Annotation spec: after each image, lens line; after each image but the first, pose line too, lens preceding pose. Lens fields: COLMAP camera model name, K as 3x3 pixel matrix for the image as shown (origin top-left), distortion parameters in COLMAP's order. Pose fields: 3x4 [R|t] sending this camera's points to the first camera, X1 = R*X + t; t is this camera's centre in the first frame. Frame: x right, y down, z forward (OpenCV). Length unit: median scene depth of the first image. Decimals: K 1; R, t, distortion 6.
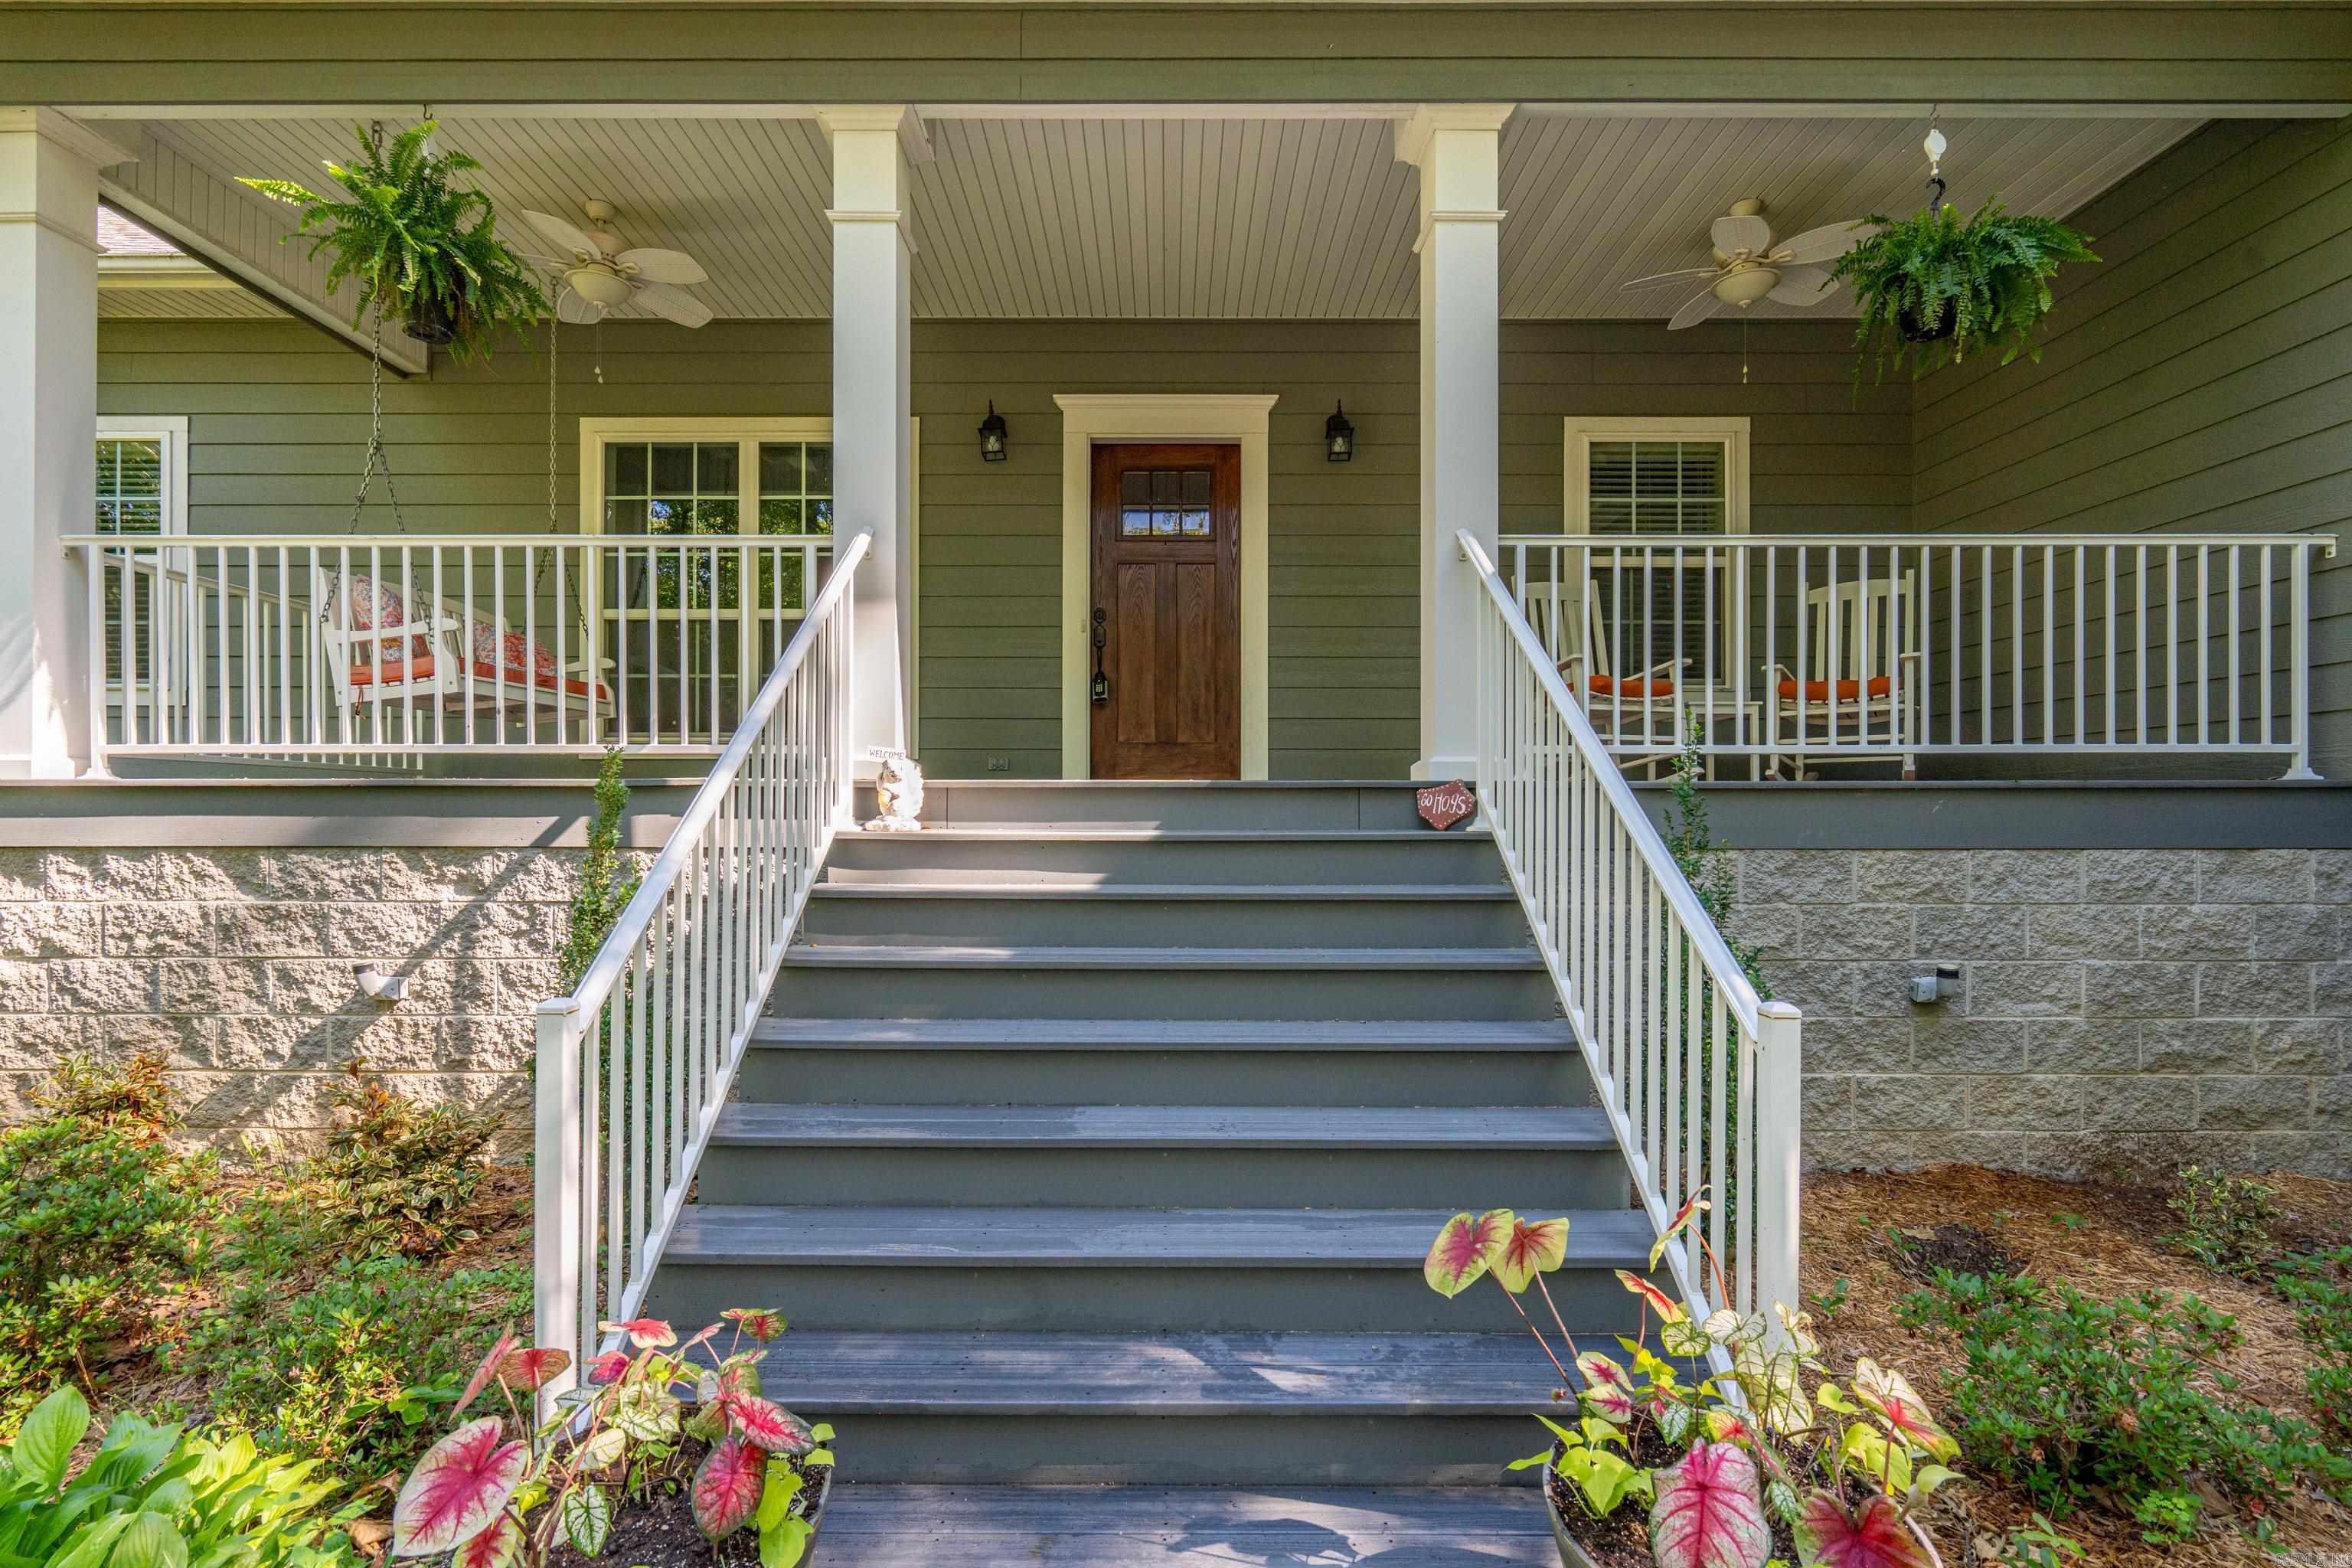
lens RADIAL K [[1058.5, 0, 1176.0], [0, 1058.5, 784.0], [0, 0, 1]] dist [0.013663, -0.000366]
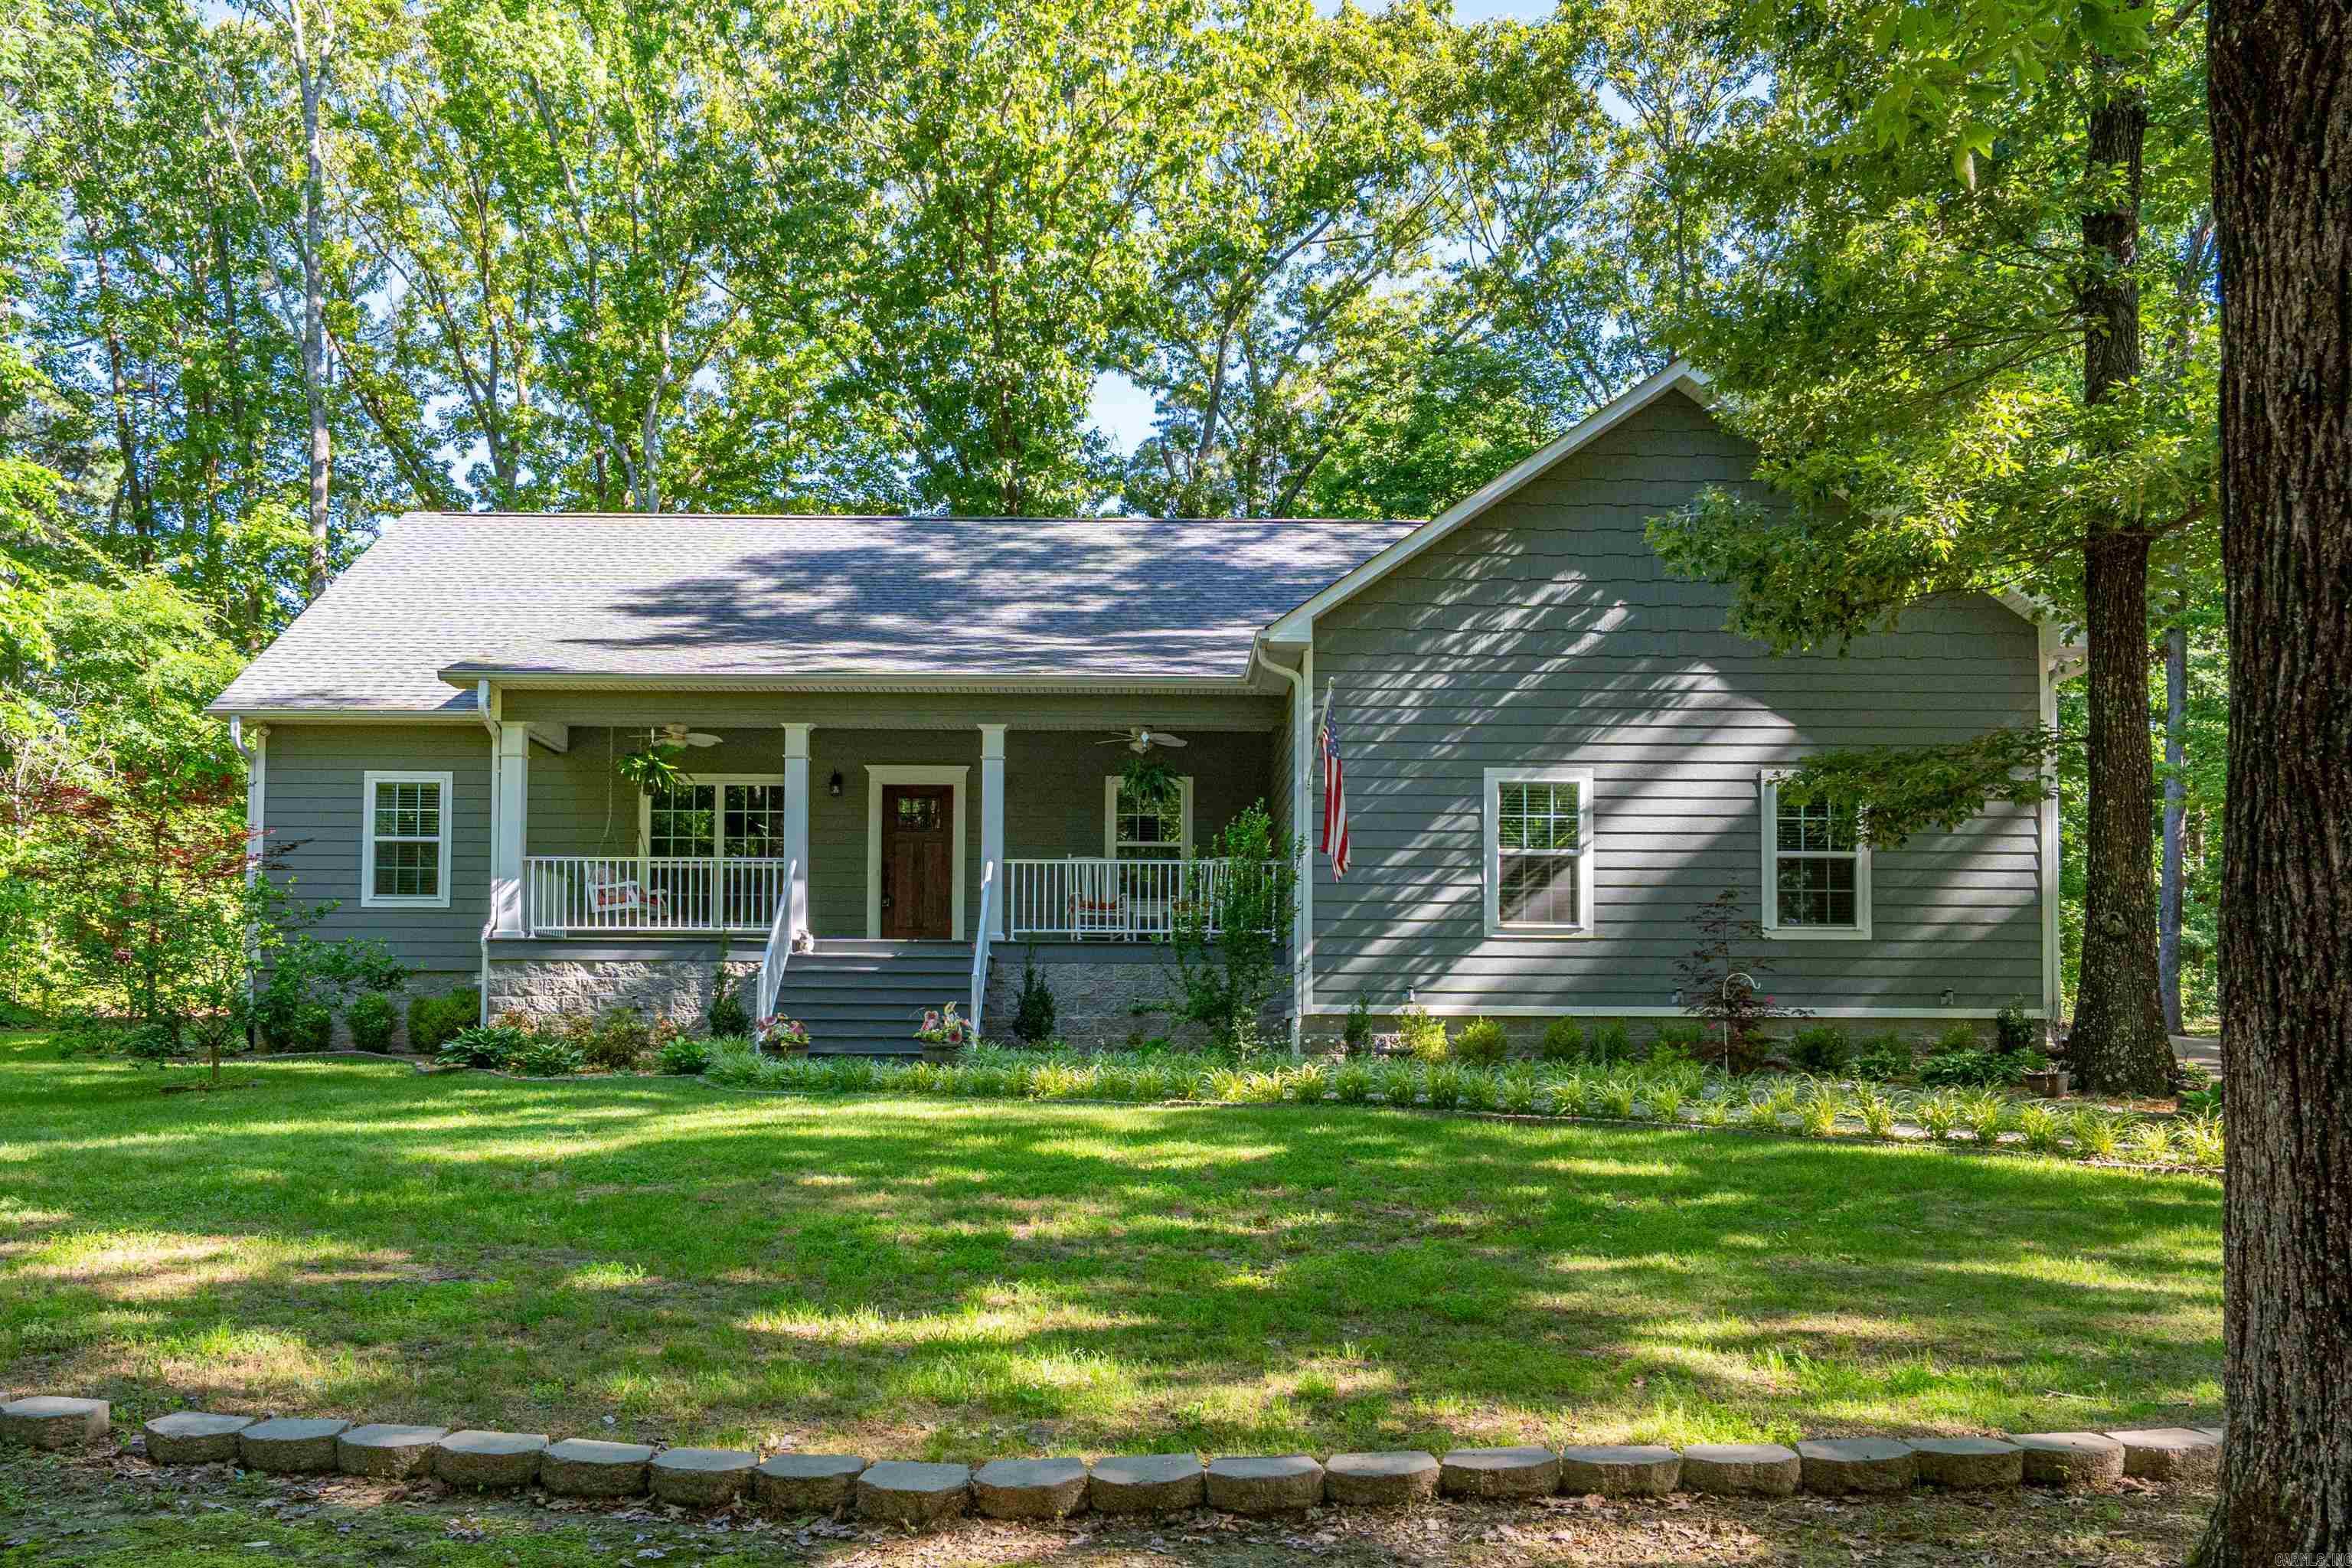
lens RADIAL K [[1912.6, 0, 1176.0], [0, 1912.6, 784.0], [0, 0, 1]] dist [0.004968, 0.001119]
pose [[0.999690, 0.010460, 0.022610, 0.586927], [-0.007814, 0.993440, -0.114083, 0.145517], [-0.023655, 0.113871, 0.993214, -3.924470]]
